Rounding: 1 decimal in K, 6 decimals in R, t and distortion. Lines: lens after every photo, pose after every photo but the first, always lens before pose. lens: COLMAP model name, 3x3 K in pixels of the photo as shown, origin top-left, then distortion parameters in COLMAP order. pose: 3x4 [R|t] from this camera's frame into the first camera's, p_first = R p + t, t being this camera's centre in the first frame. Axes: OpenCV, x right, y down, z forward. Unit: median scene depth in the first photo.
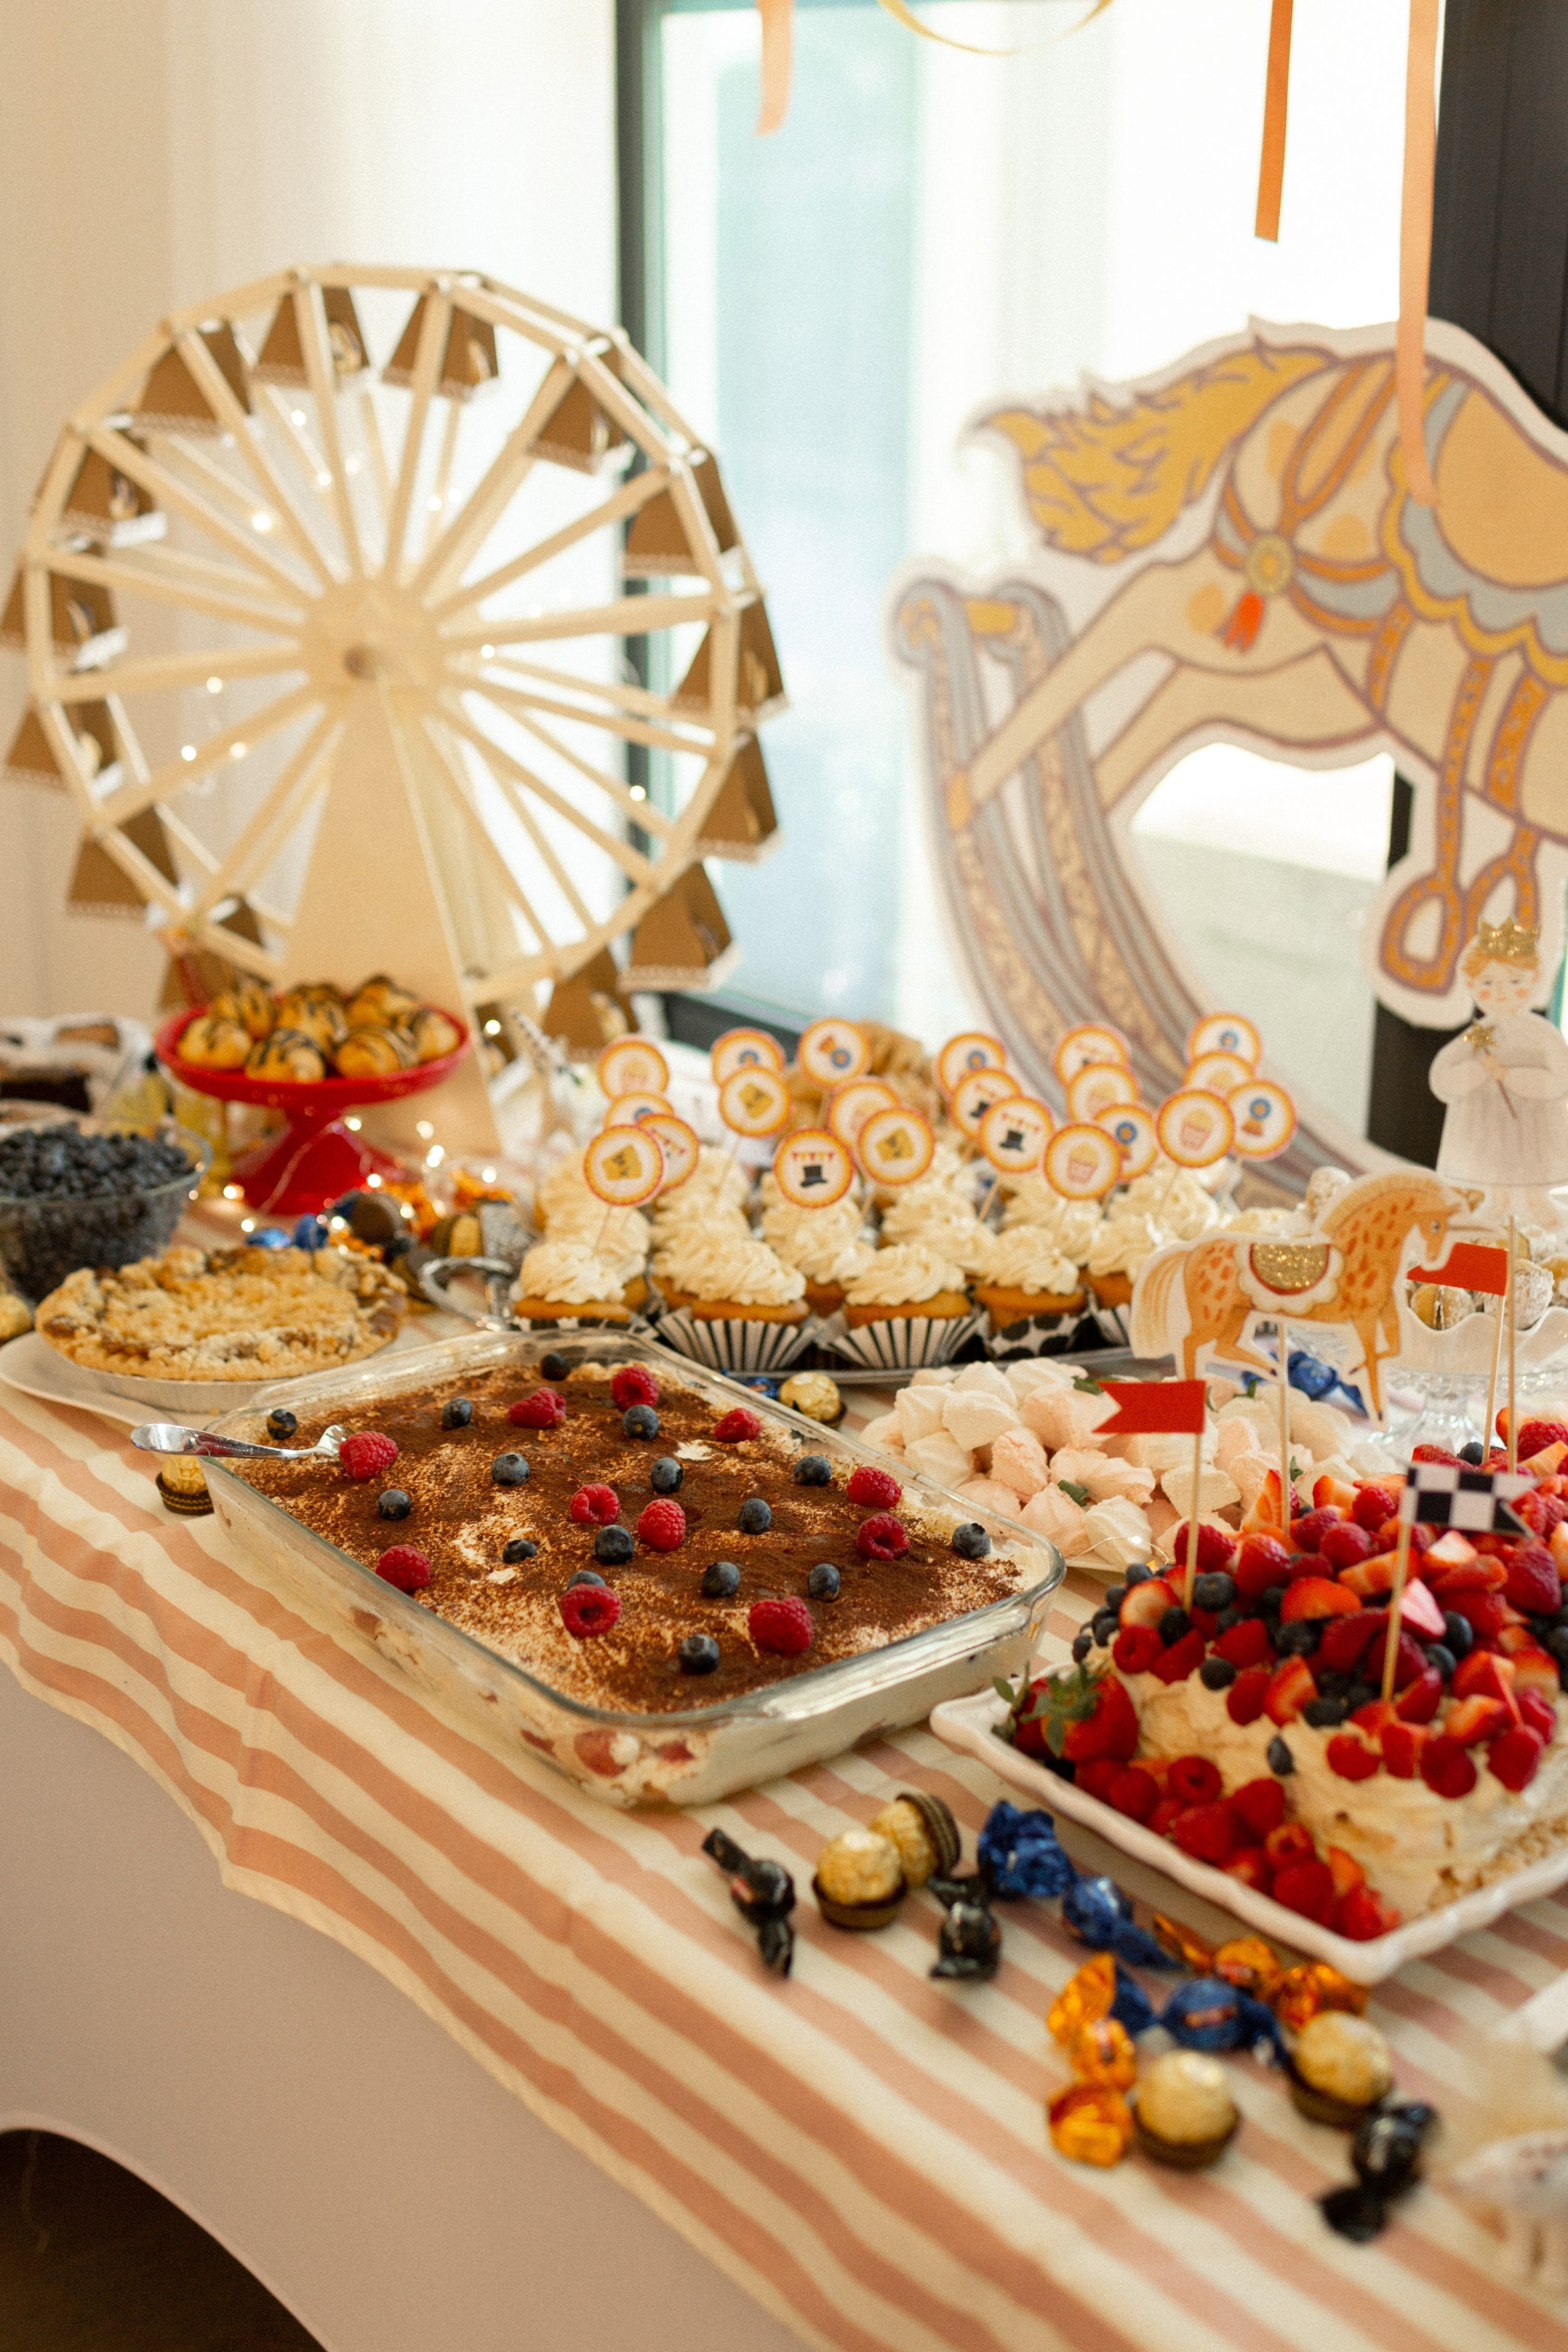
lens RADIAL K [[3038.8, 0, 784.0], [0, 3038.8, 1176.0], [0, 0, 1]] dist [-0.003385, -0.007636]
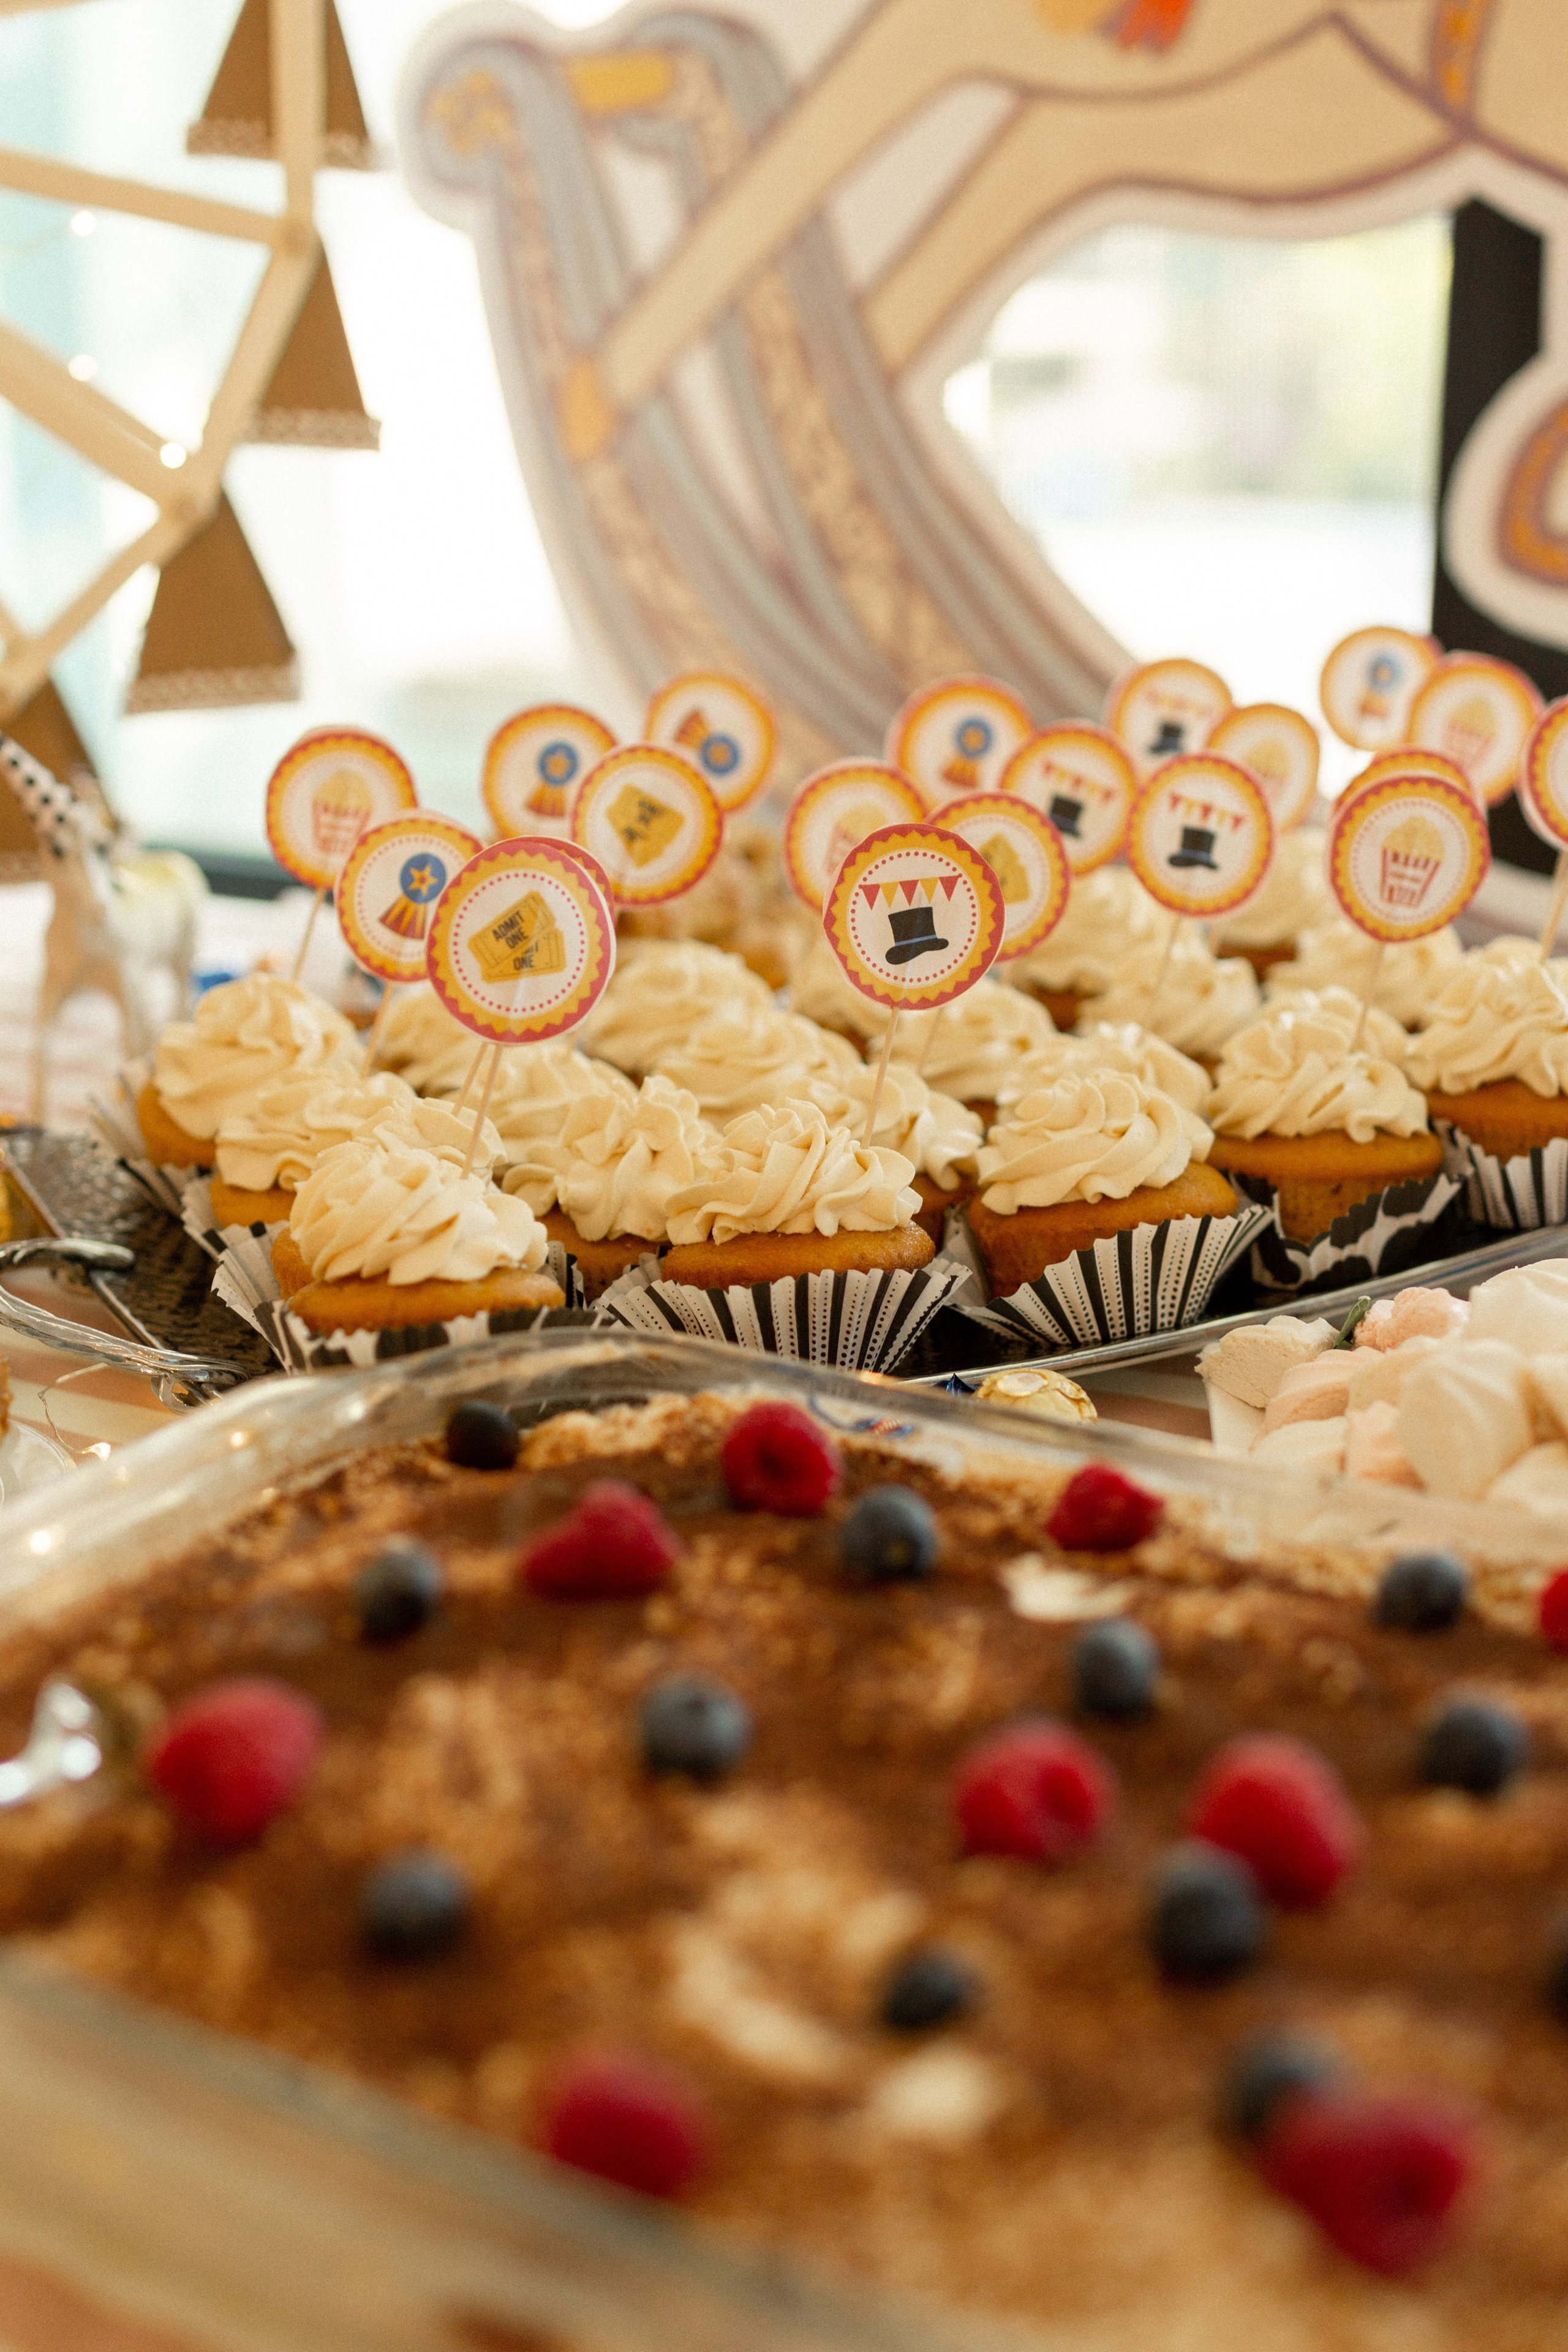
lens RADIAL K [[3106.9, 0, 755.6], [0, 3106.9, 1176.5], [0, 0, 1]] dist [0.004187, -0.063335]
pose [[0.939768, -0.117616, 0.320941, -0.141822], [0.120561, 0.992648, 0.010756, 0.024017], [-0.319846, 0.028585, 0.947038, 0.502023]]
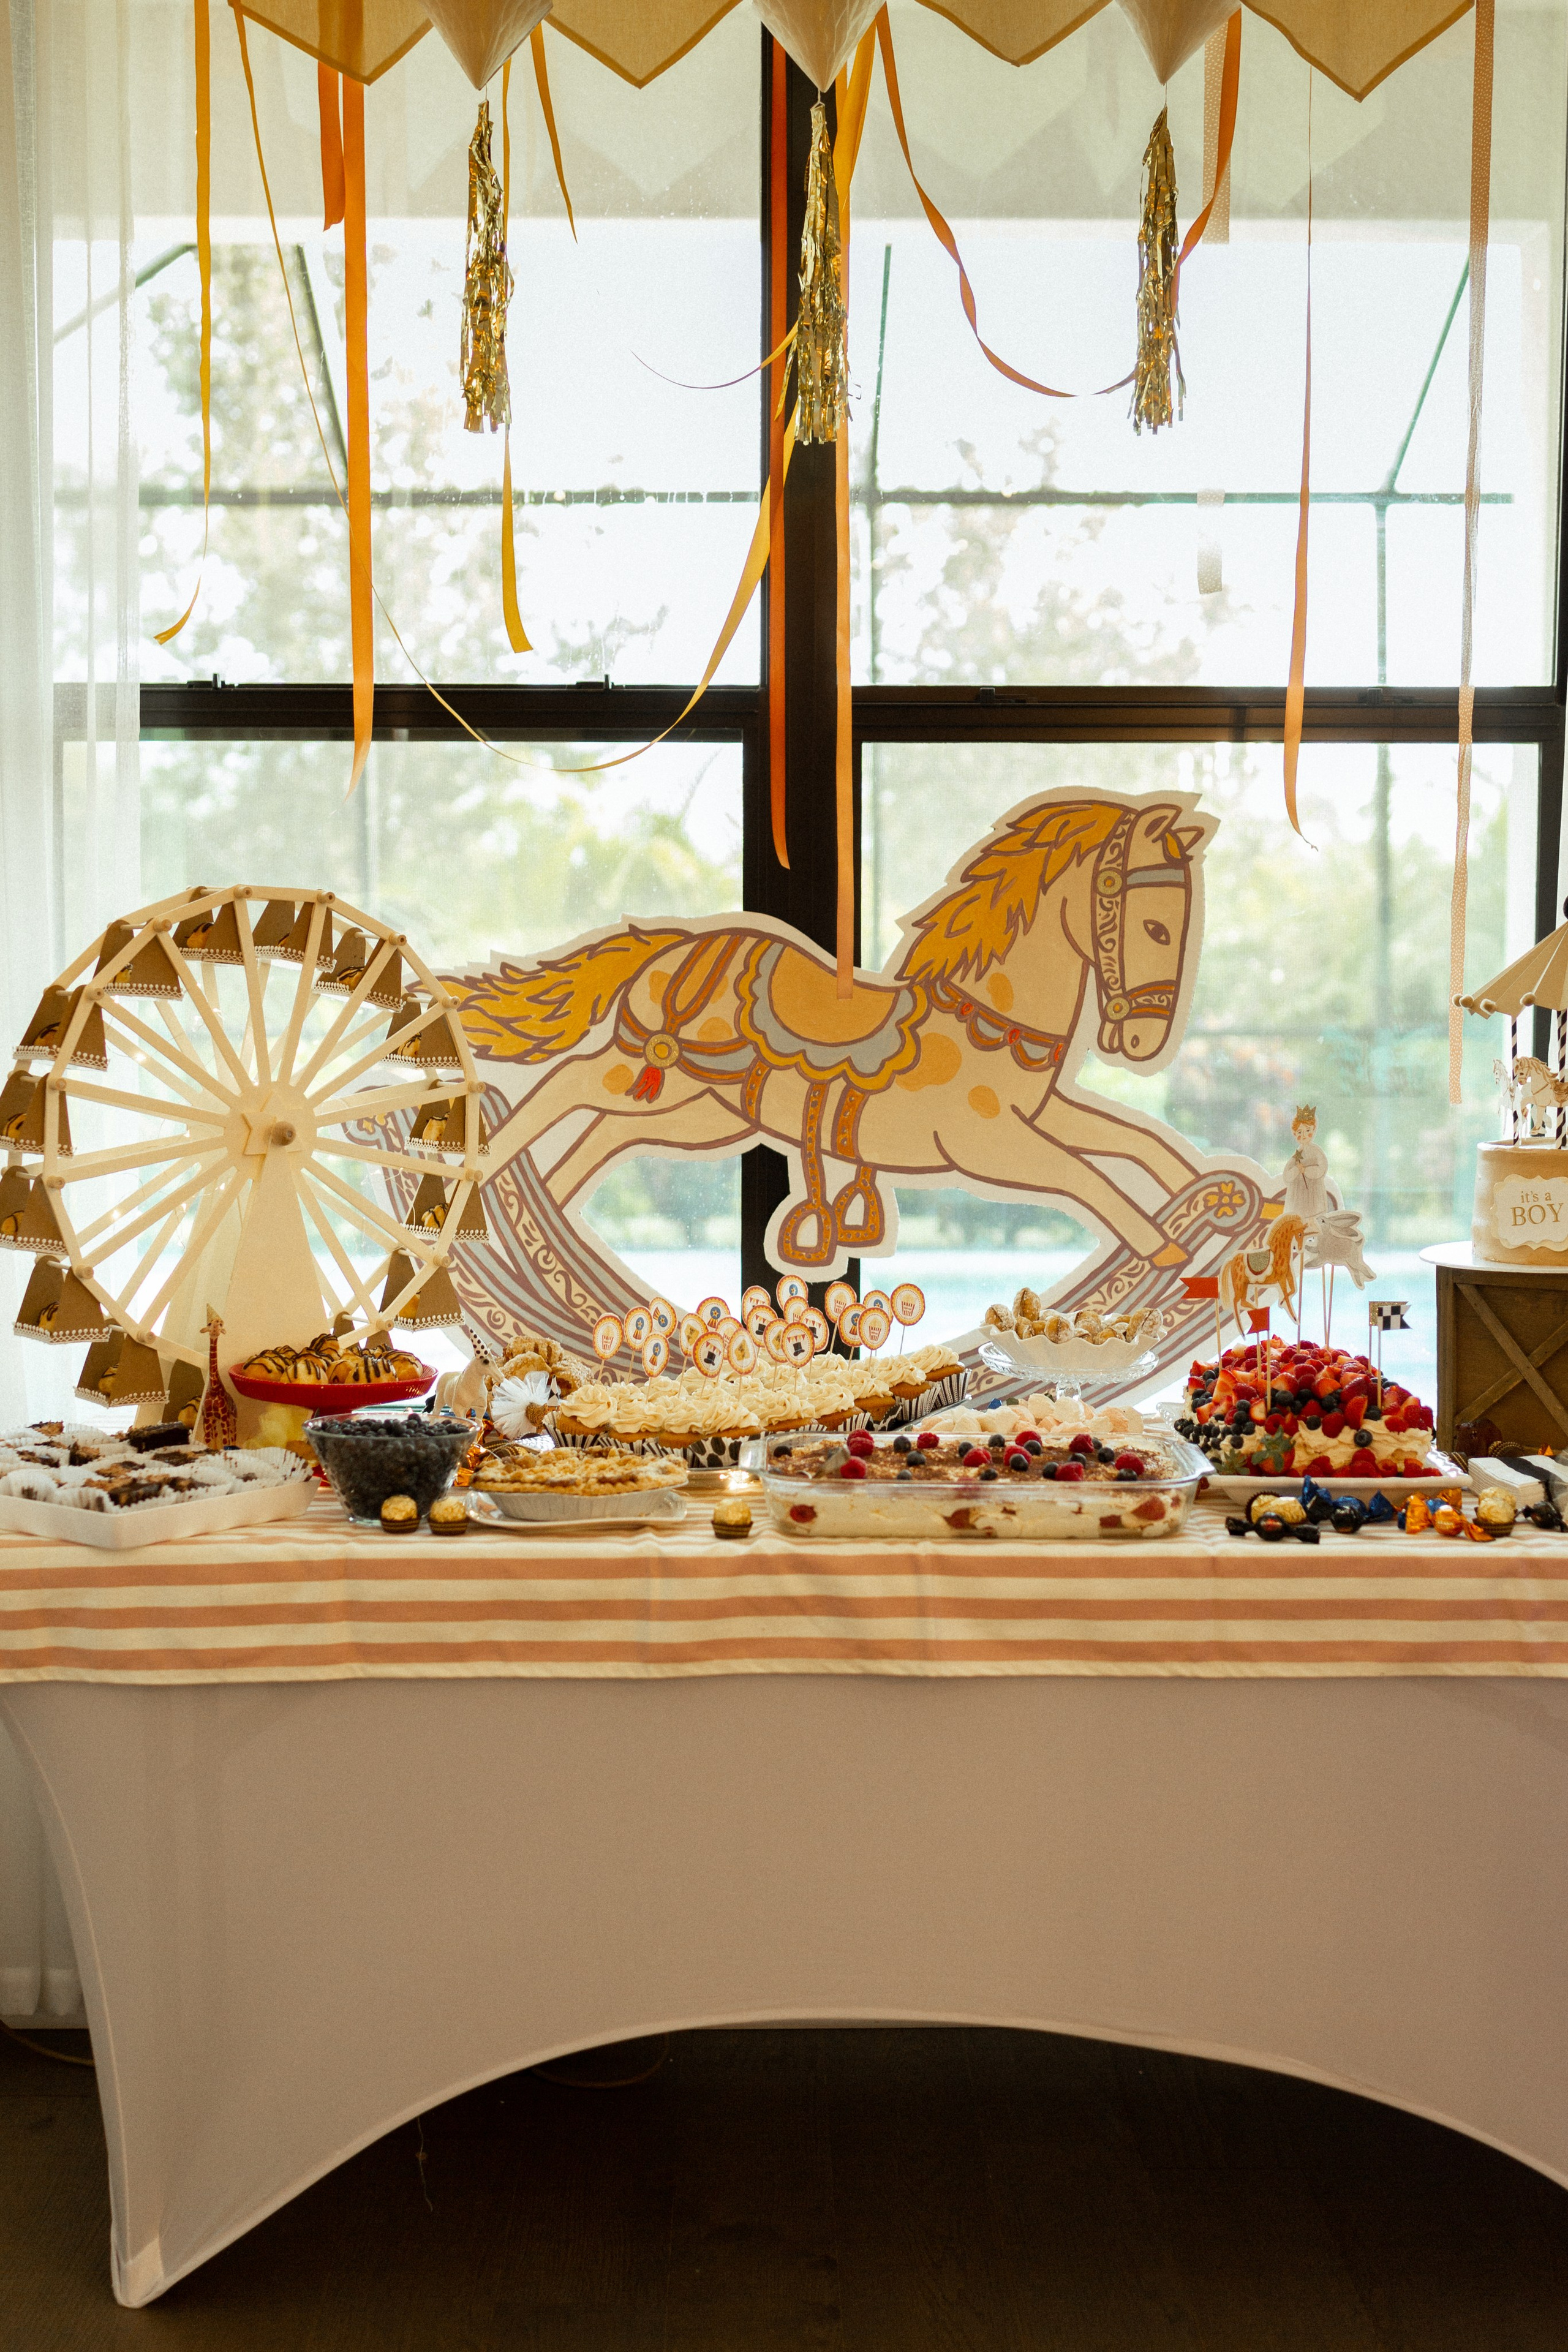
lens RADIAL K [[3106.9, 0, 755.6], [0, 3106.9, 1176.5], [0, 0, 1]] dist [0.004187, -0.063335]
pose [[0.634801, -0.071358, 0.769374, -1.253049], [0.249062, 0.961477, -0.116322, 0.097007], [-0.731435, 0.265463, 0.628119, -0.160432]]
